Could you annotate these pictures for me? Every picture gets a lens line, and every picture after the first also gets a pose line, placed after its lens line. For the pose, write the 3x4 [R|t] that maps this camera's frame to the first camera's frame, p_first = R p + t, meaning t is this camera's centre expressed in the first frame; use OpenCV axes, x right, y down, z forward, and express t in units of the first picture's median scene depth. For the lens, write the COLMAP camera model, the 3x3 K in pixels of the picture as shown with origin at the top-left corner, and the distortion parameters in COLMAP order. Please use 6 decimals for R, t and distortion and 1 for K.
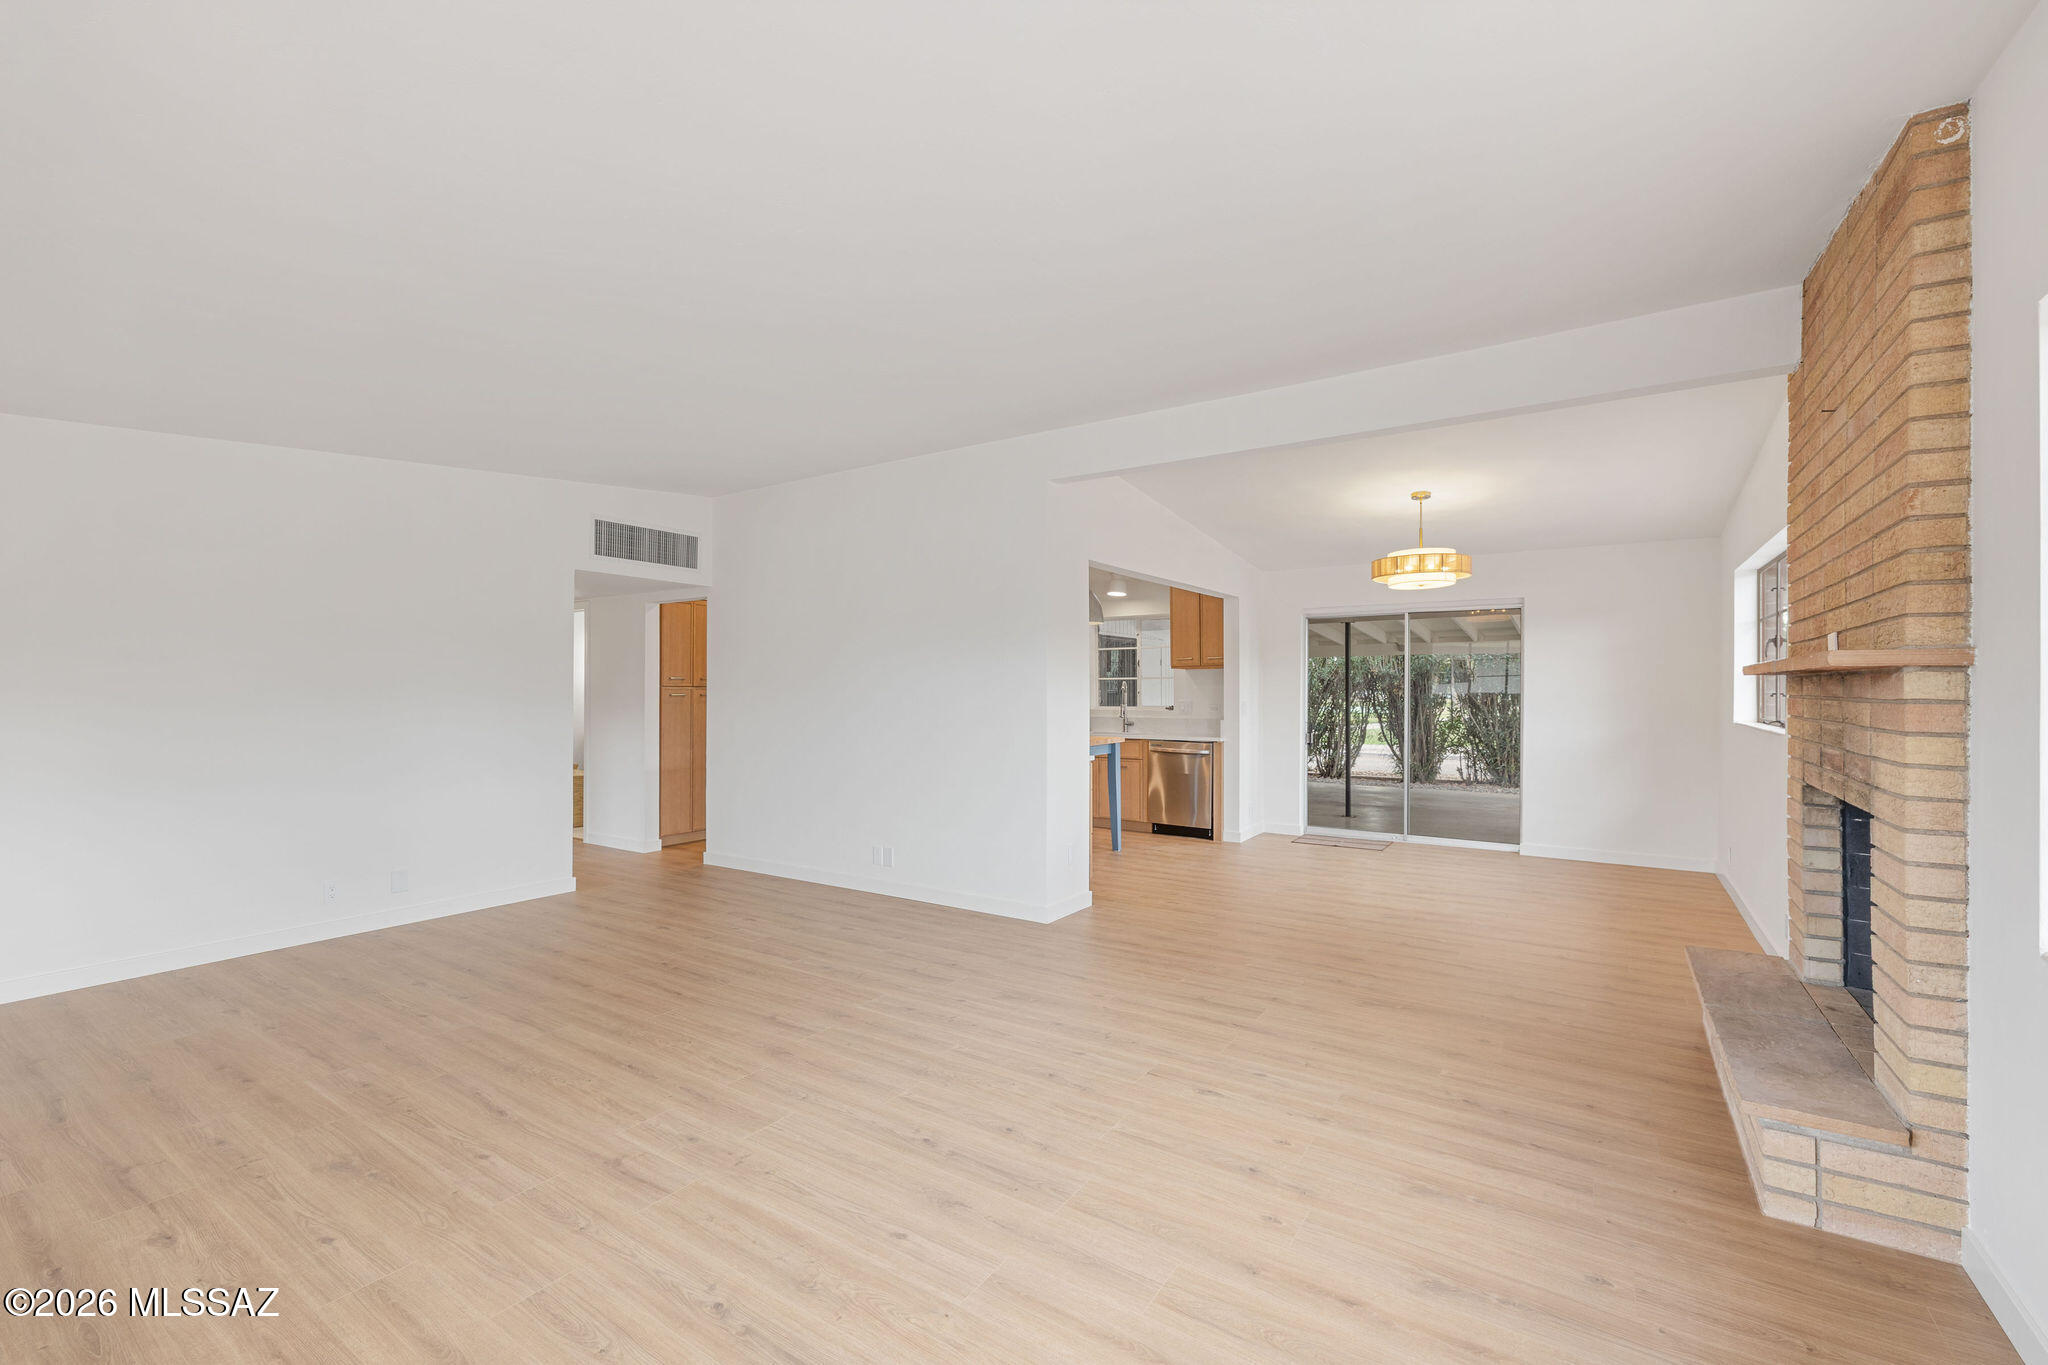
lens RADIAL K [[873.8, 0, 1014.9], [0, 873.8, 661.9], [0, 0, 1]] dist [0.000303, -0.000140]
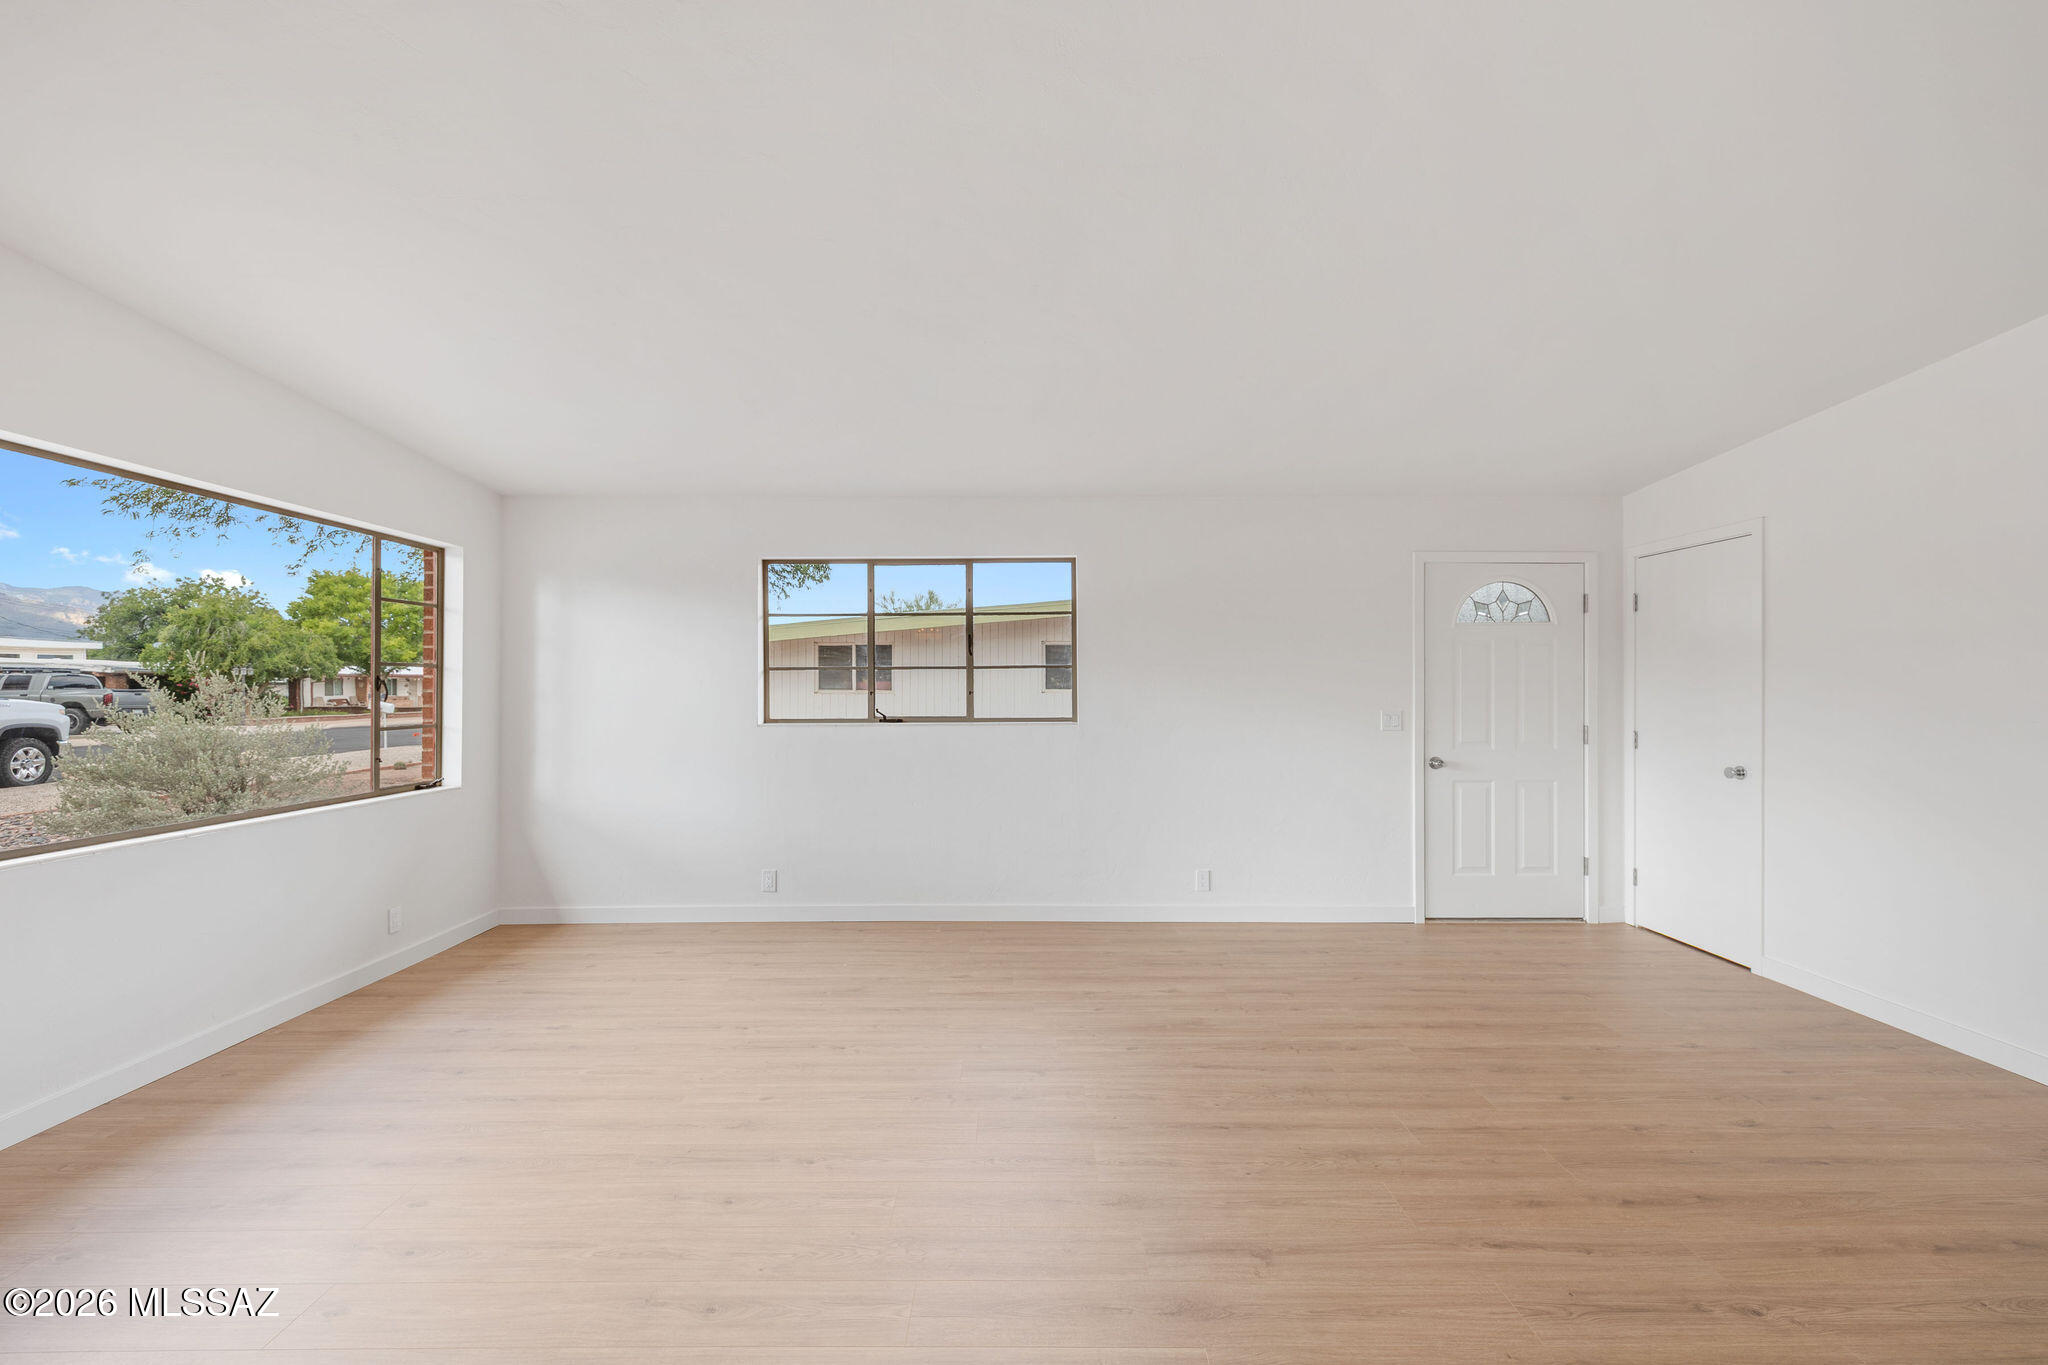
lens RADIAL K [[873.8, 0, 1029.2], [0, 873.8, 669.9], [0, 0, 1]] dist [0.000303, -0.000140]
pose [[-0.821092, -0.008665, -0.570731, 0.189526], [0.020137, 0.998823, -0.044133, 0.044780], [0.570441, -0.047730, -0.819950, 1.469683]]
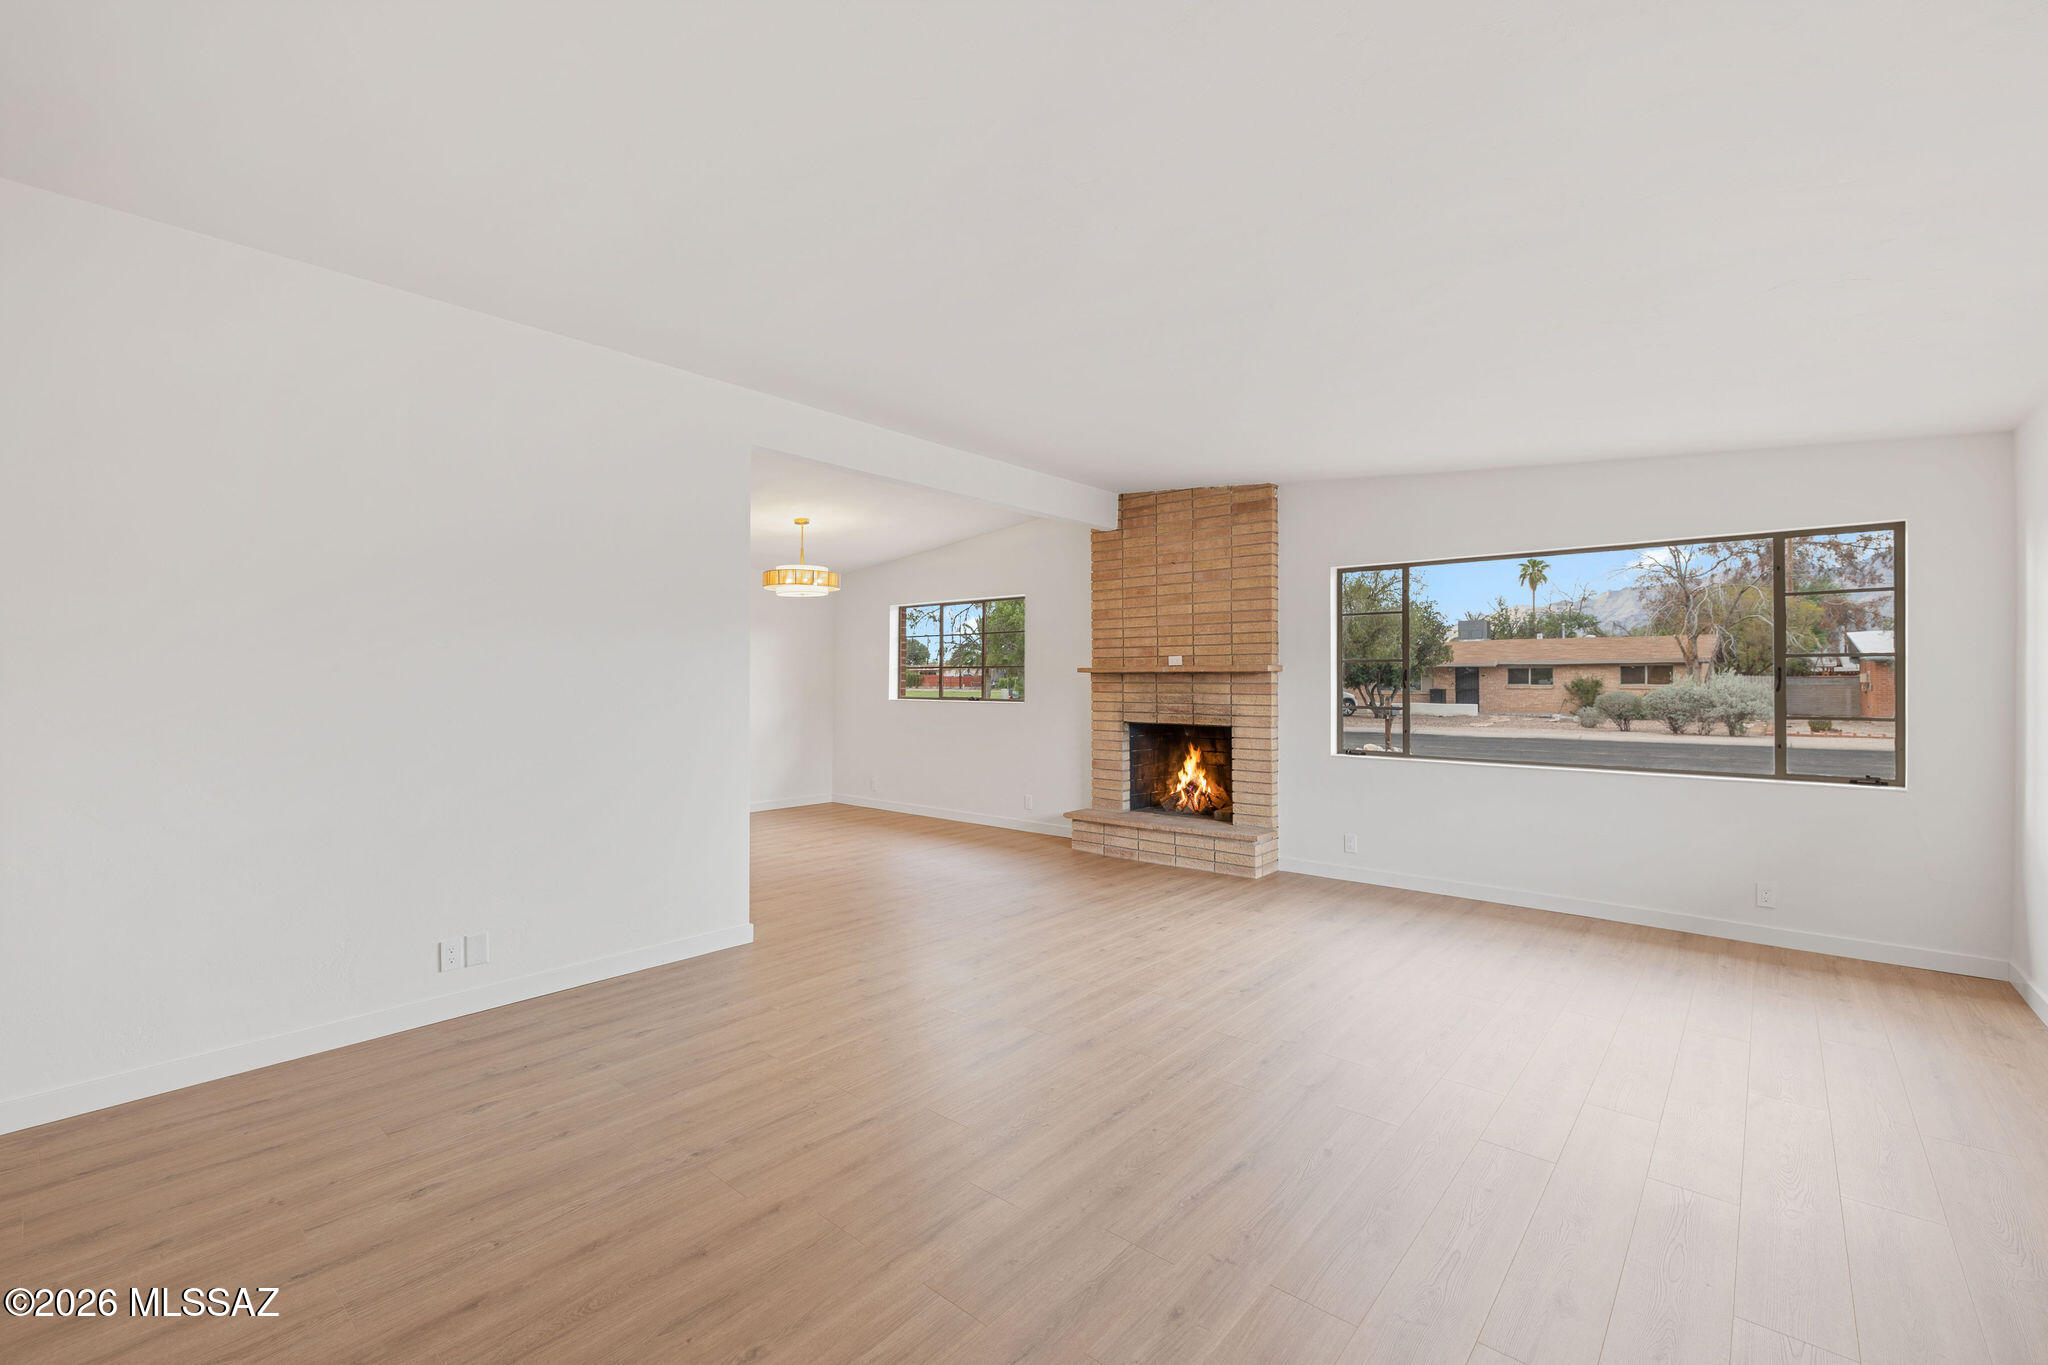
lens RADIAL K [[873.8, 0, 1027.2], [0, 873.8, 670.6], [0, 0, 1]] dist [0.000303, -0.000140]
pose [[0.111340, 0.010068, 0.993731, -1.202772], [-0.030987, 0.999498, -0.006655, 0.027703], [-0.993299, -0.030051, 0.111596, 0.915611]]
